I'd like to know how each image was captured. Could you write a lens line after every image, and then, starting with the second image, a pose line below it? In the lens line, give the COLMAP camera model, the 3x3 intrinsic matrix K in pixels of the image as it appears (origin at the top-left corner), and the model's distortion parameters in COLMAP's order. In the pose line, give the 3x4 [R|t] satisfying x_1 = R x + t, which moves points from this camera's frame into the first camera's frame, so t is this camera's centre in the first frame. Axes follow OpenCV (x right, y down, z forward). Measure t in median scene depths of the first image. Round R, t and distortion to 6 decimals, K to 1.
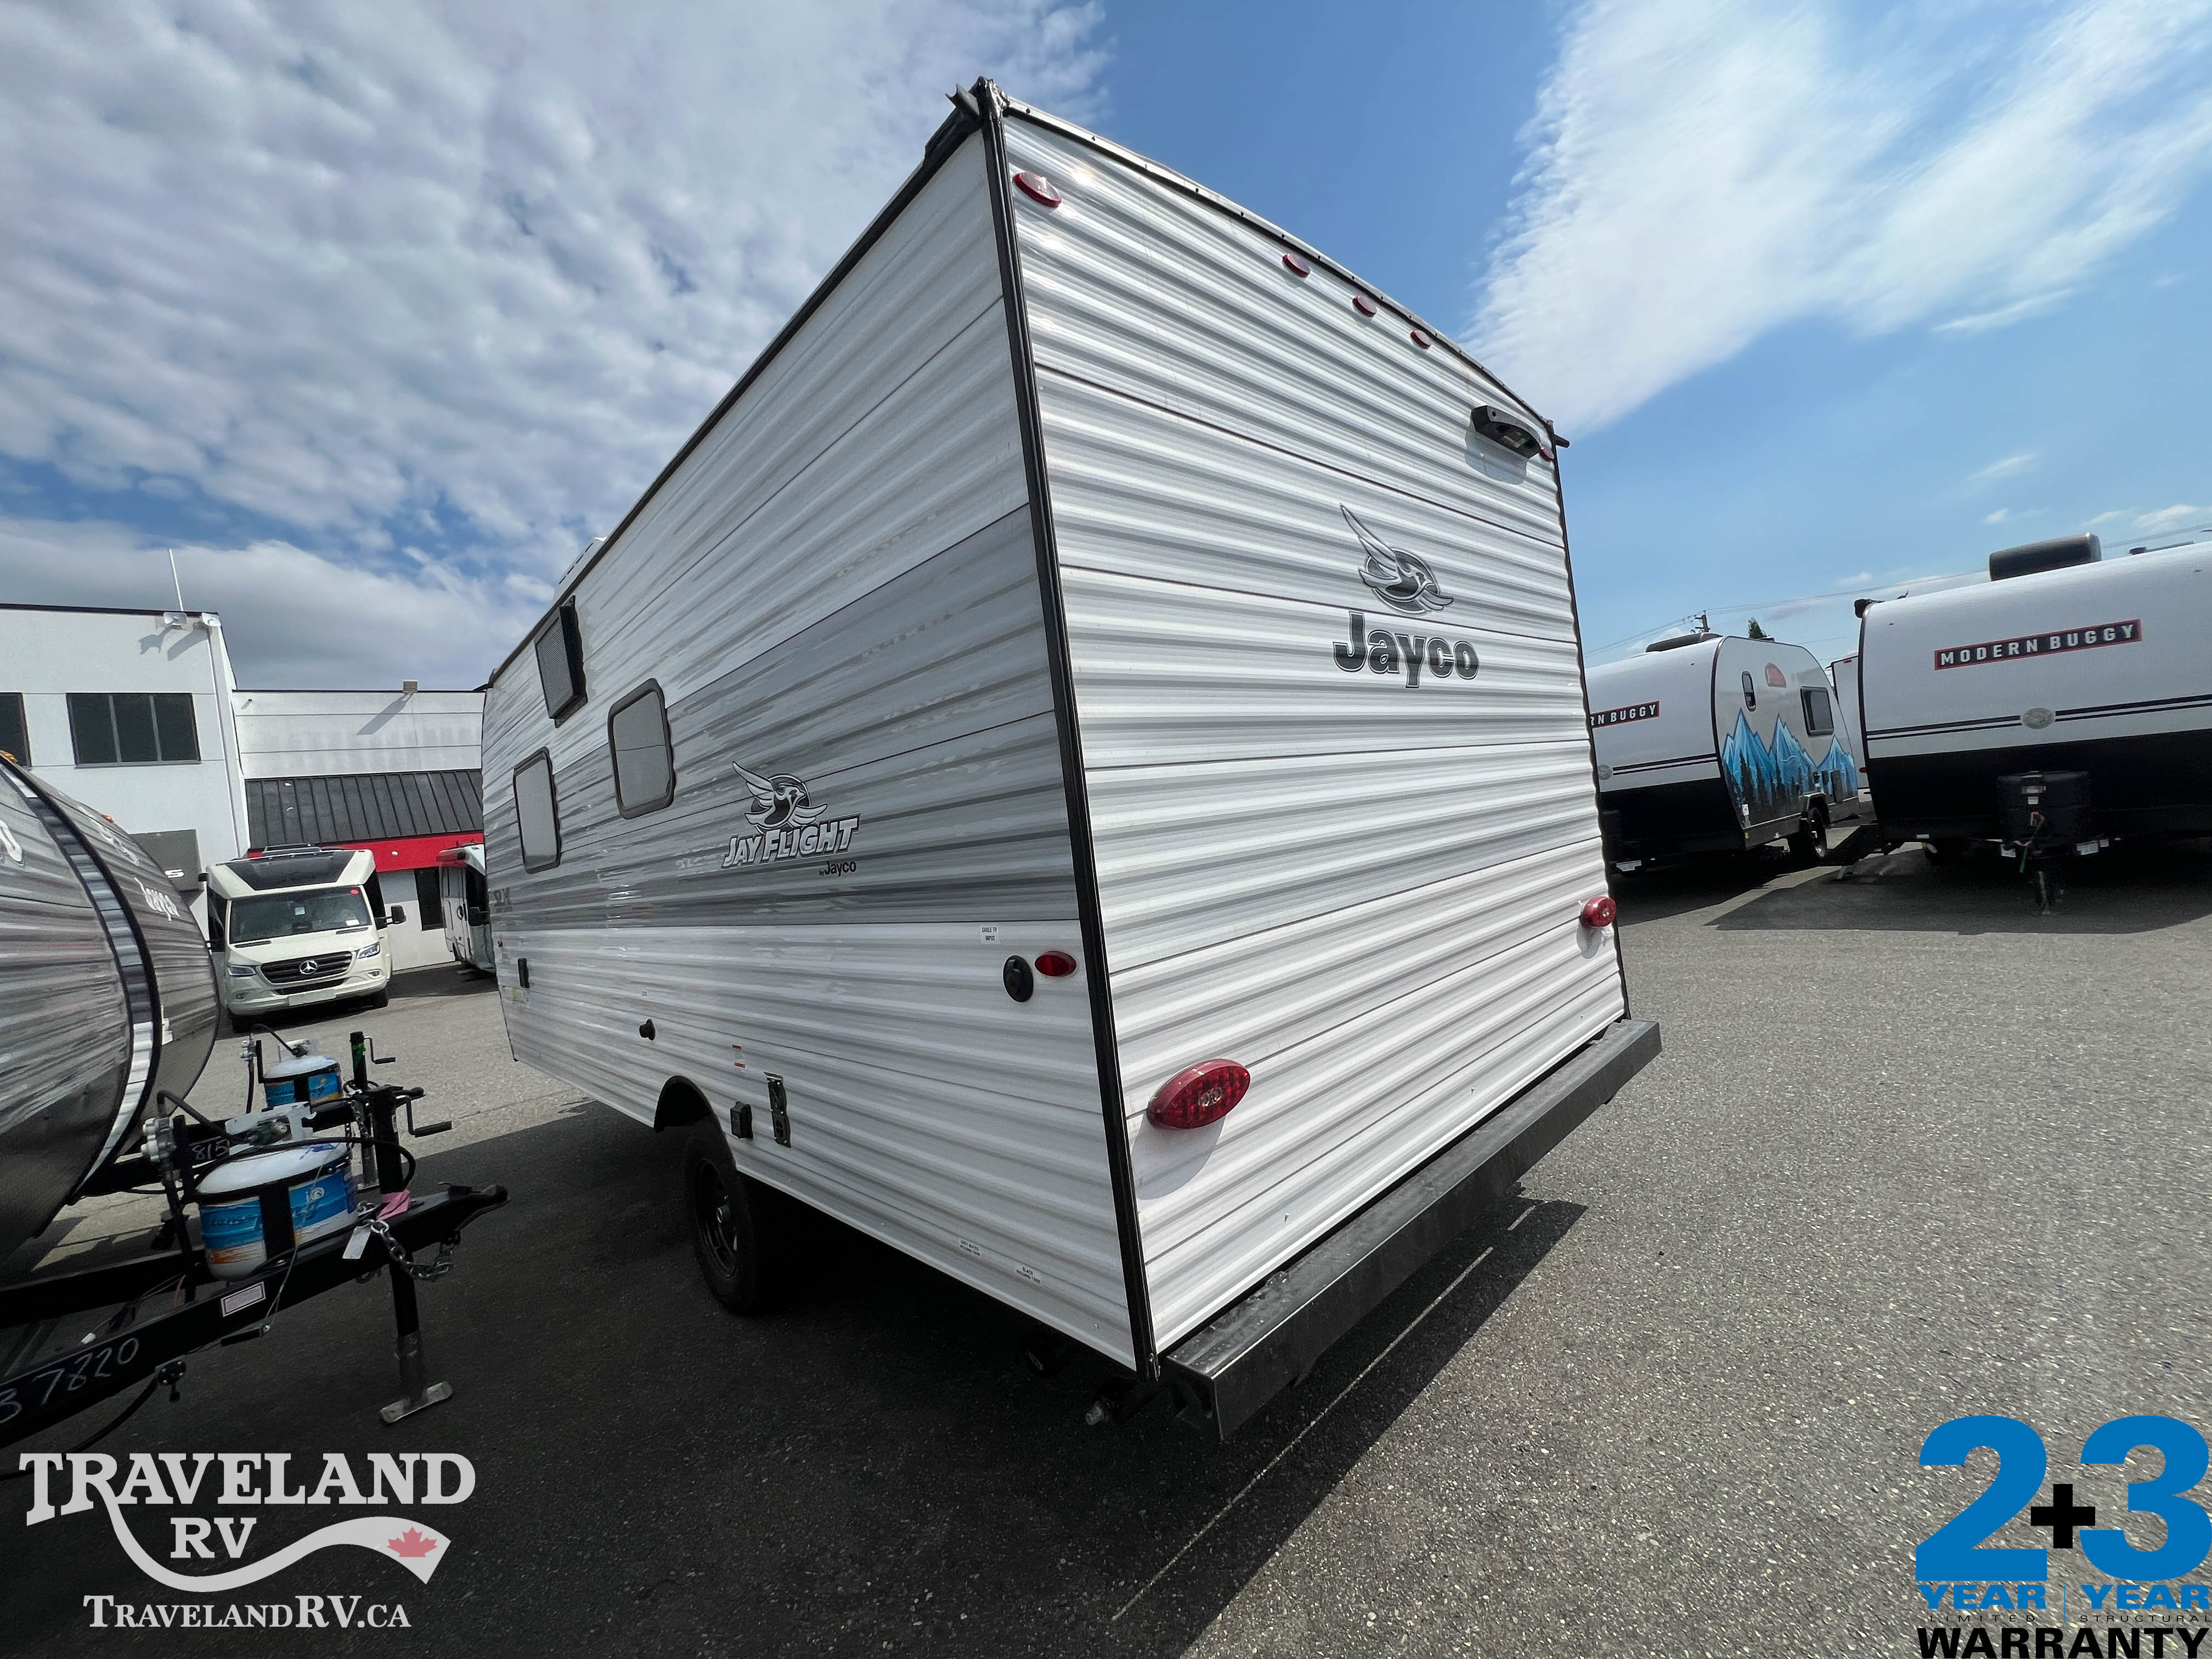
lens RADIAL K [[887.7, 0, 1102.7], [0, 887.7, 825.6], [0, 0, 1]] dist [-0.002746, 0.000613]
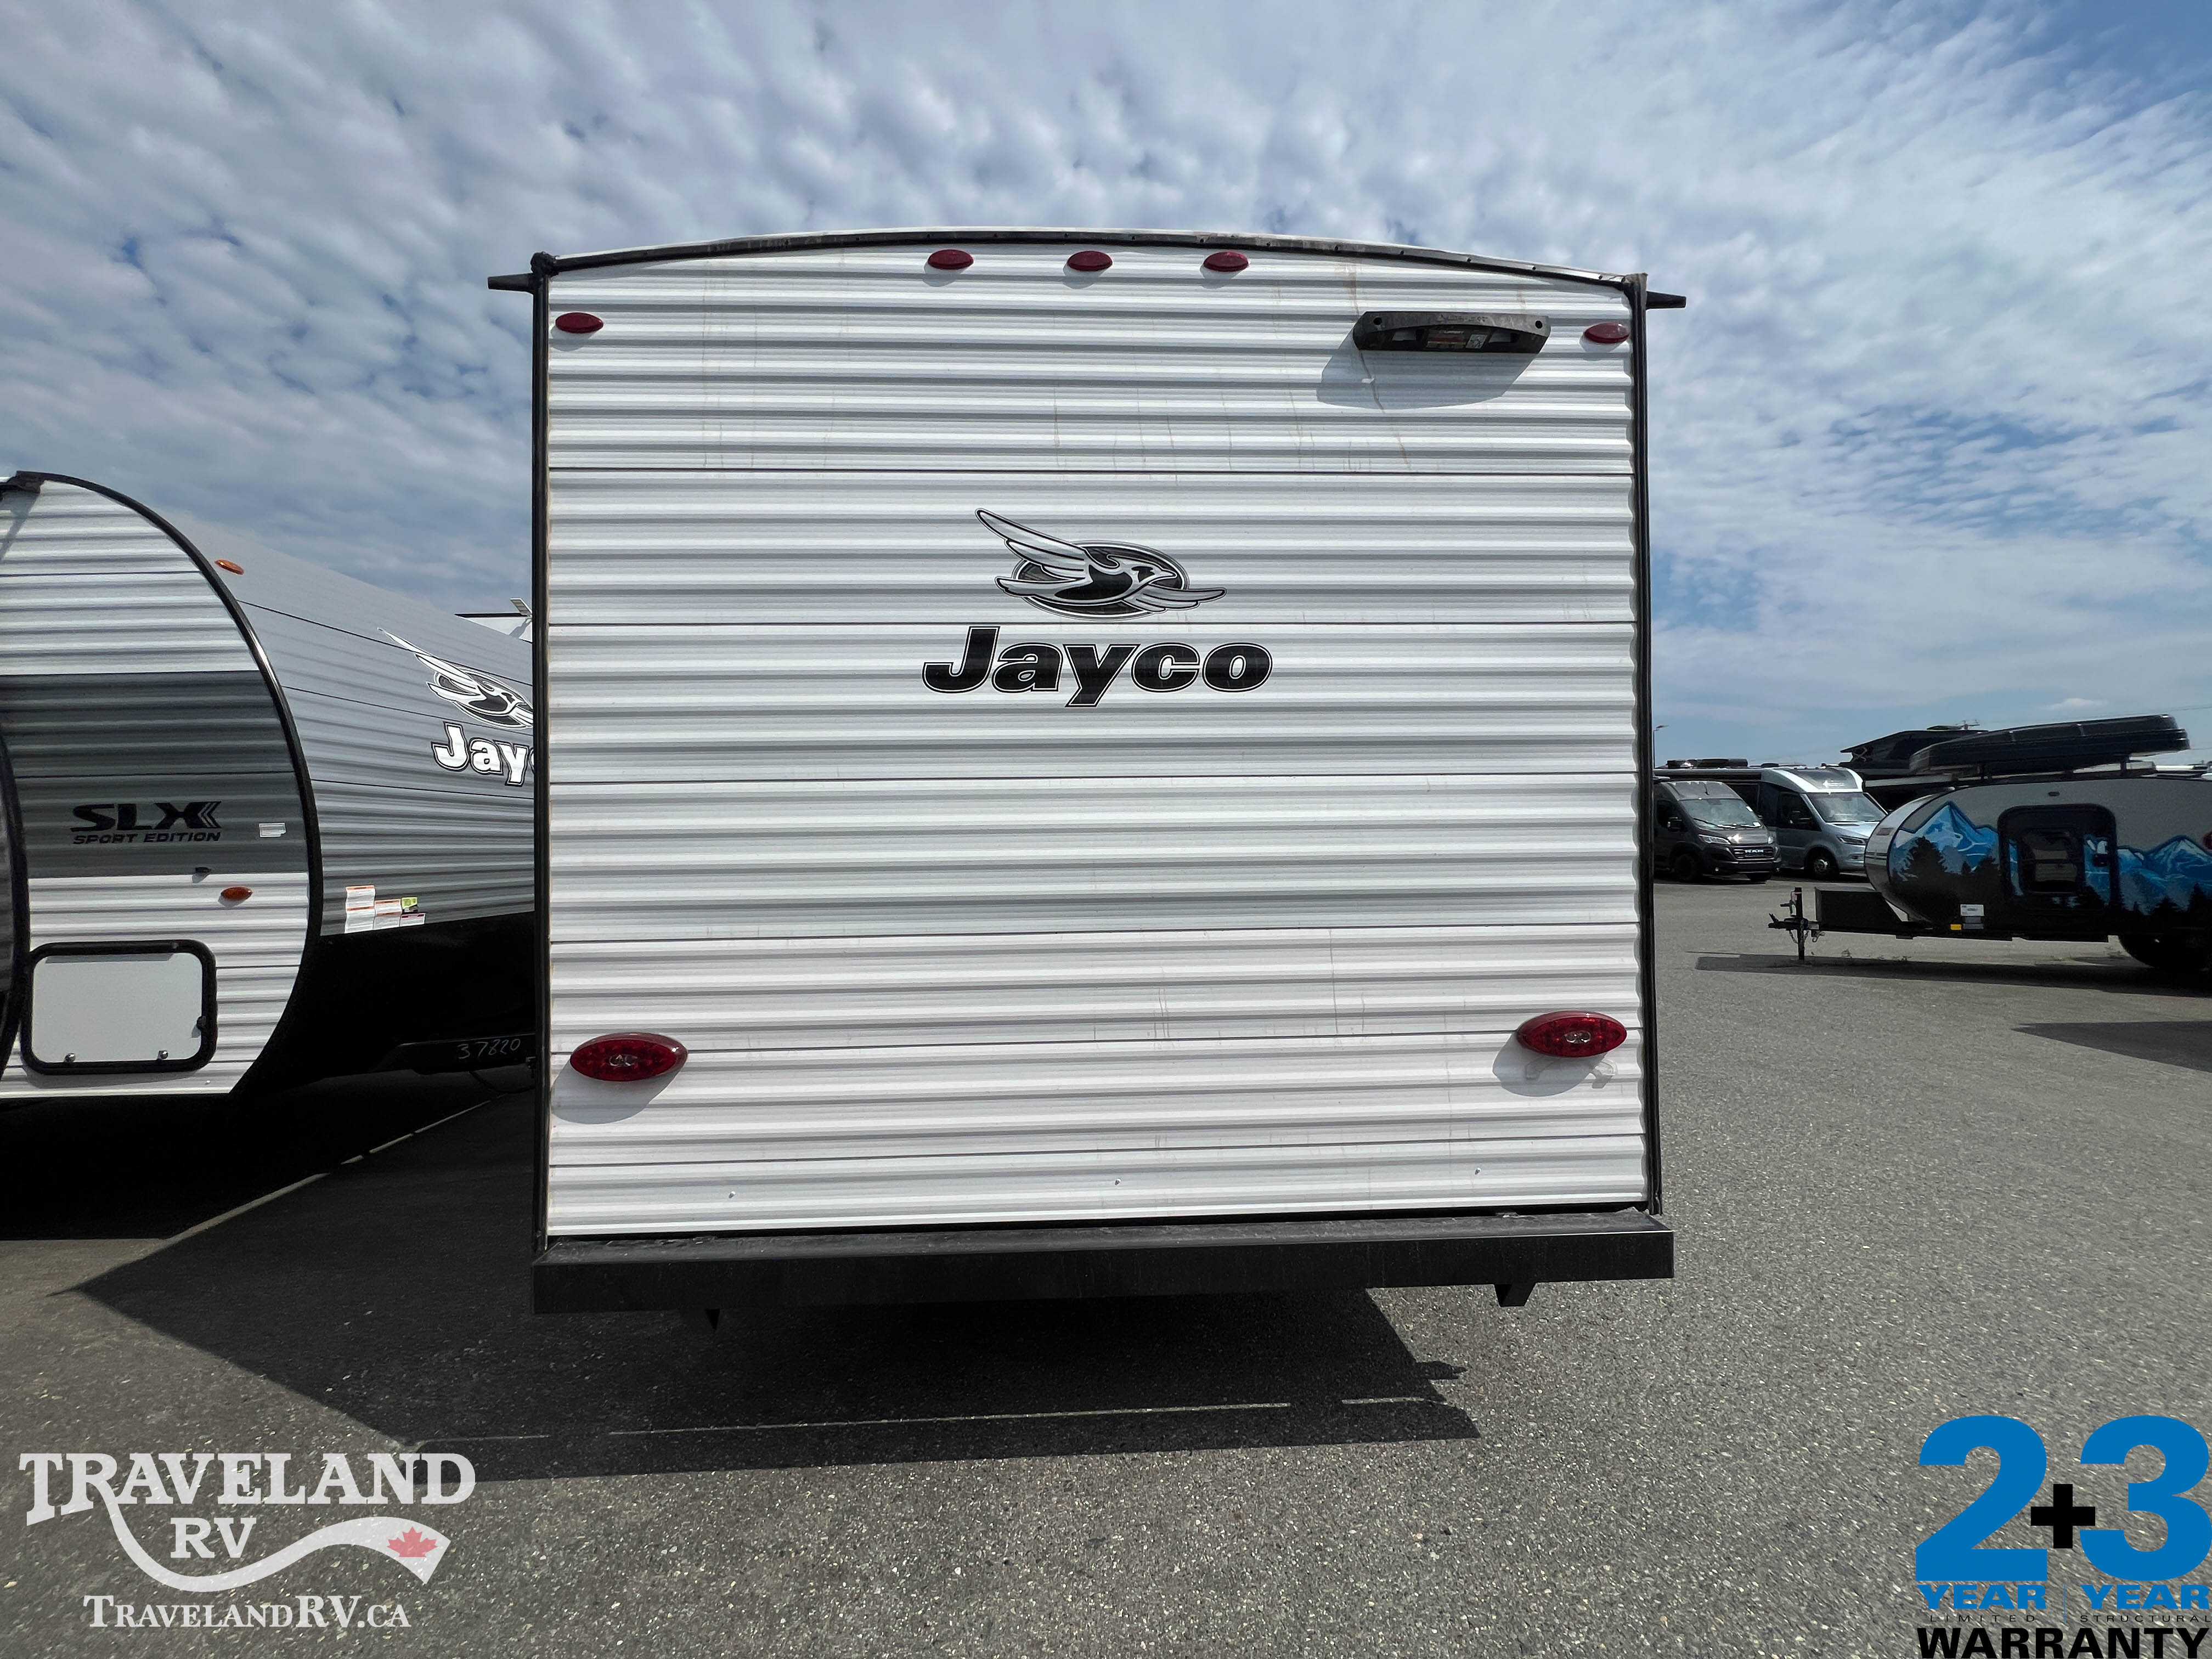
lens RADIAL K [[887.7, 0, 1125.1], [0, 887.7, 826.2], [0, 0, 1]] dist [-0.002746, 0.000613]
pose [[0.752897, 0.110183, -0.648850, 0.987366], [-0.078810, 0.993886, 0.077327, -0.113161], [0.653403, -0.007083, 0.756977, 0.382053]]
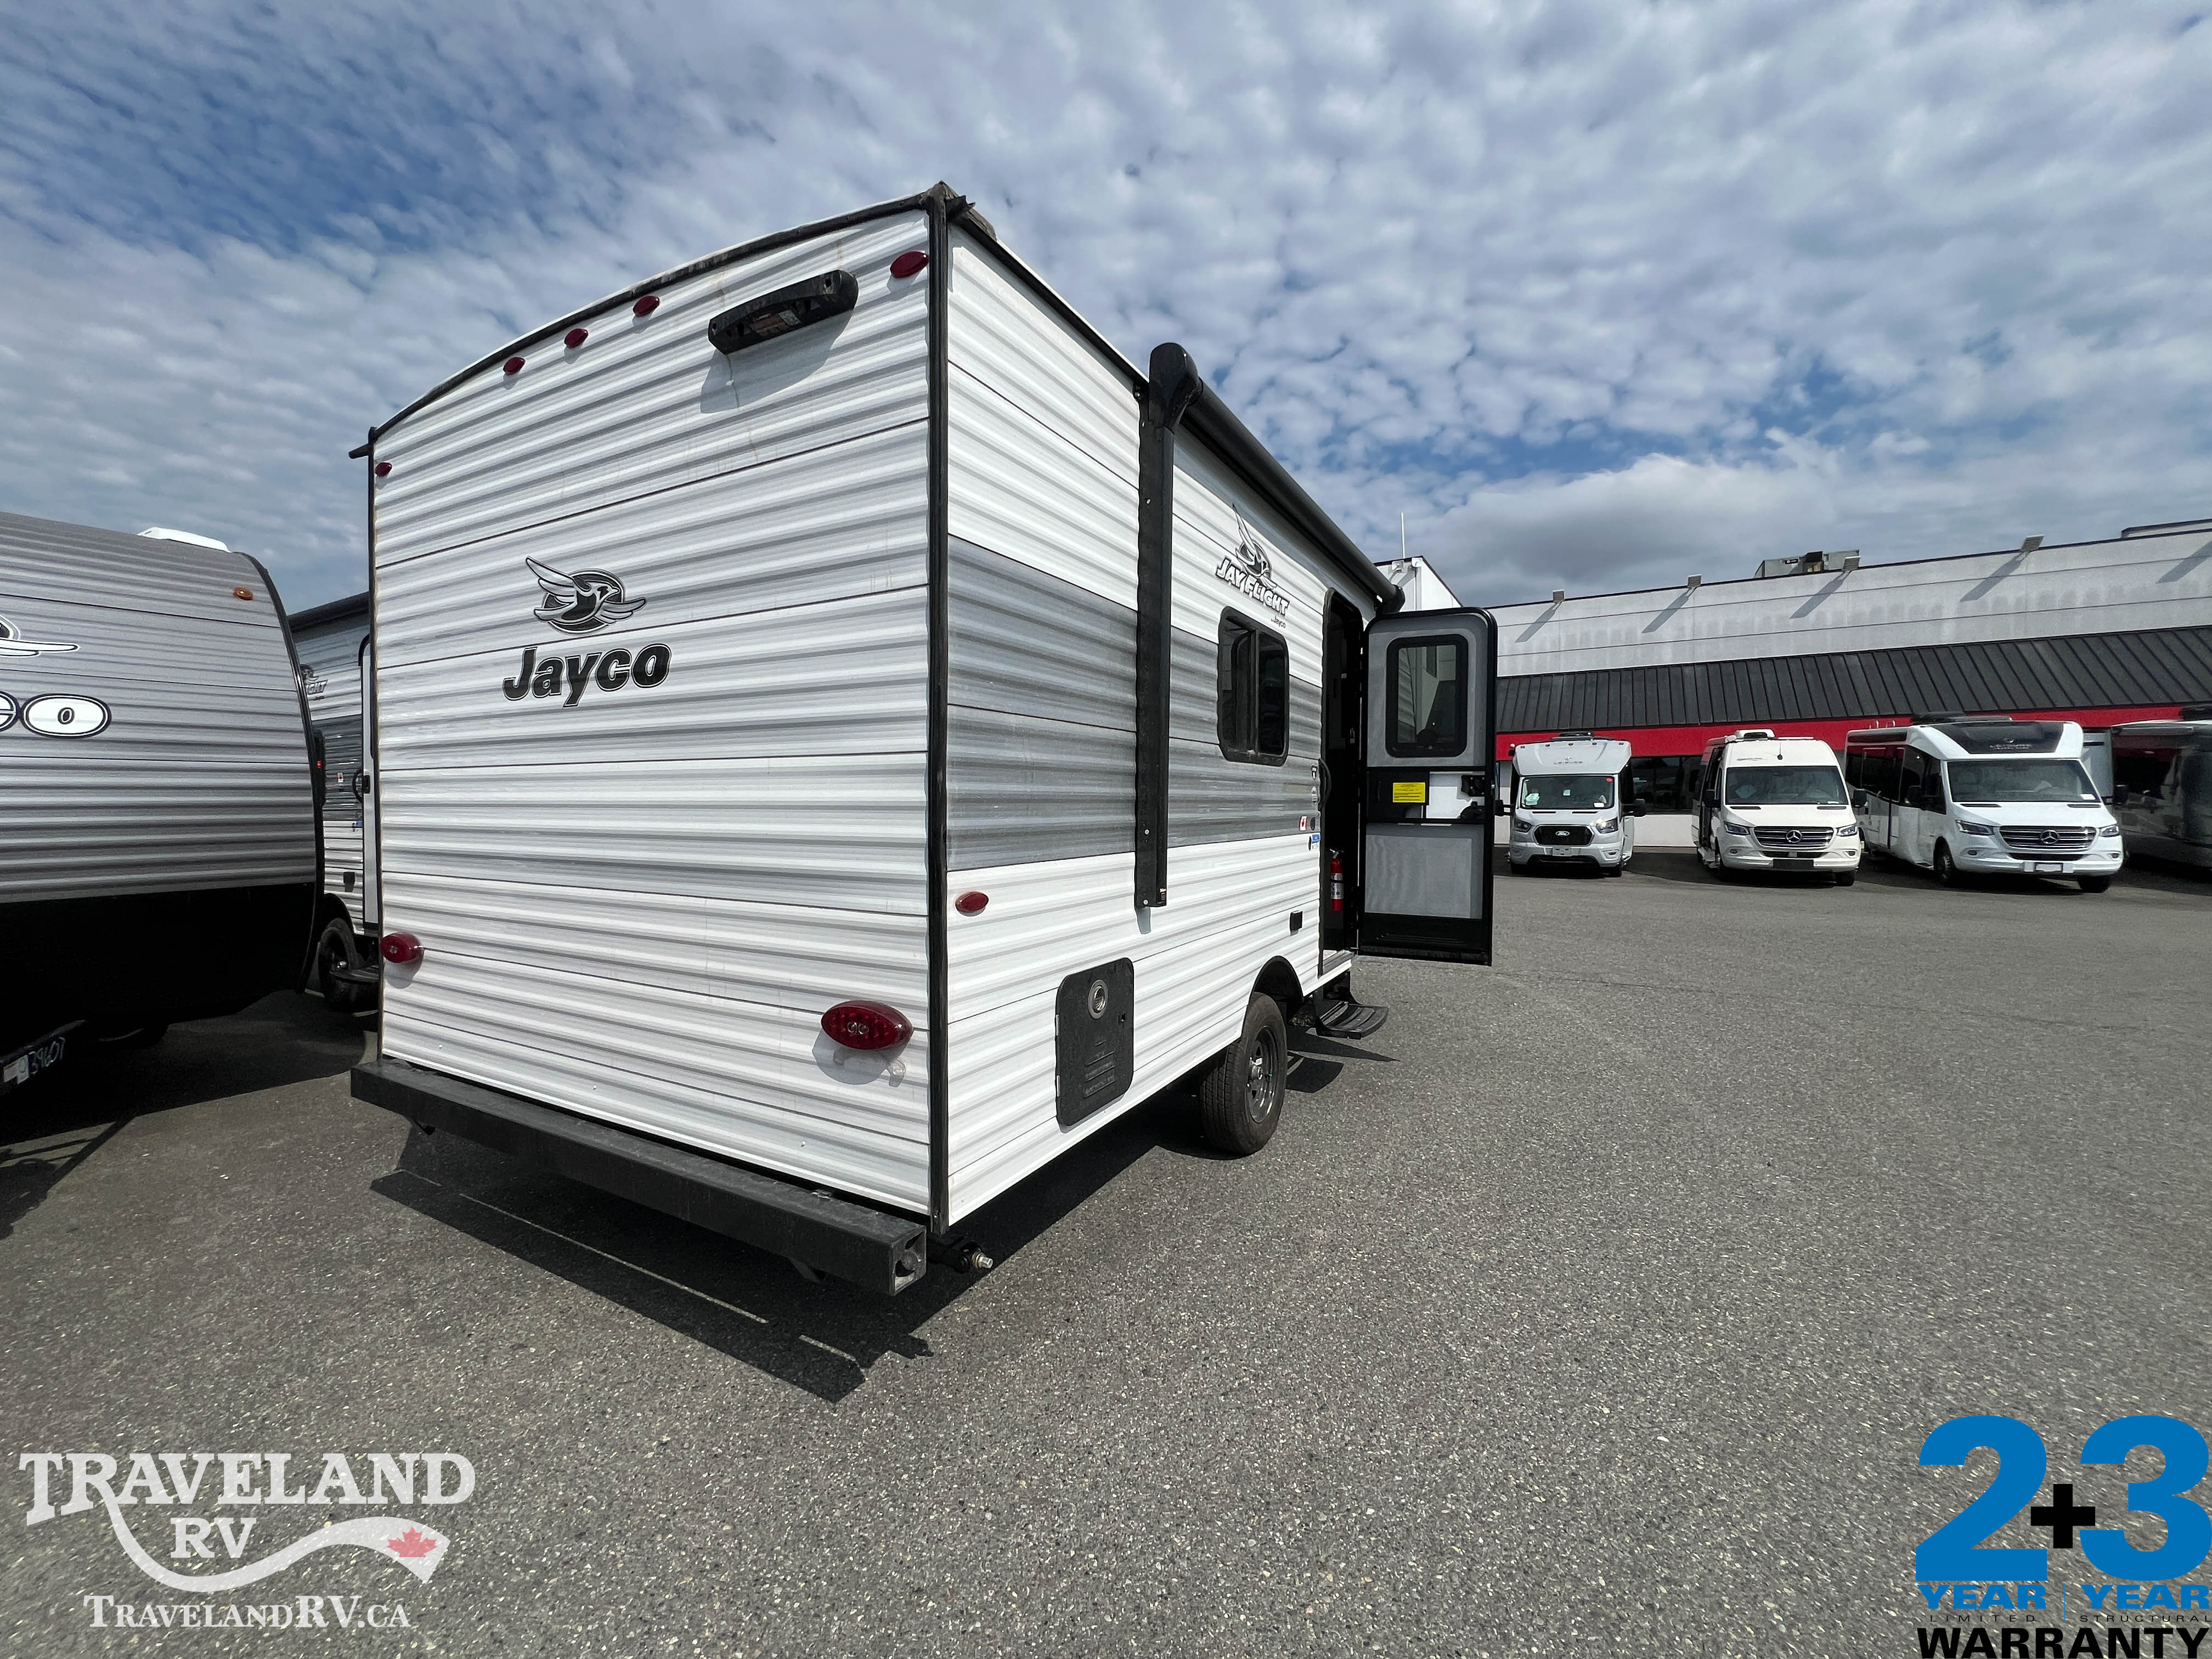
lens RADIAL K [[887.7, 0, 1096.5], [0, 887.7, 827.9], [0, 0, 1]] dist [-0.002746, 0.000613]
pose [[0.295370, 0.153194, -0.943021, 1.631534], [-0.033541, 0.988115, 0.150014, -0.198963], [0.954794, -0.012680, 0.296998, 1.330001]]
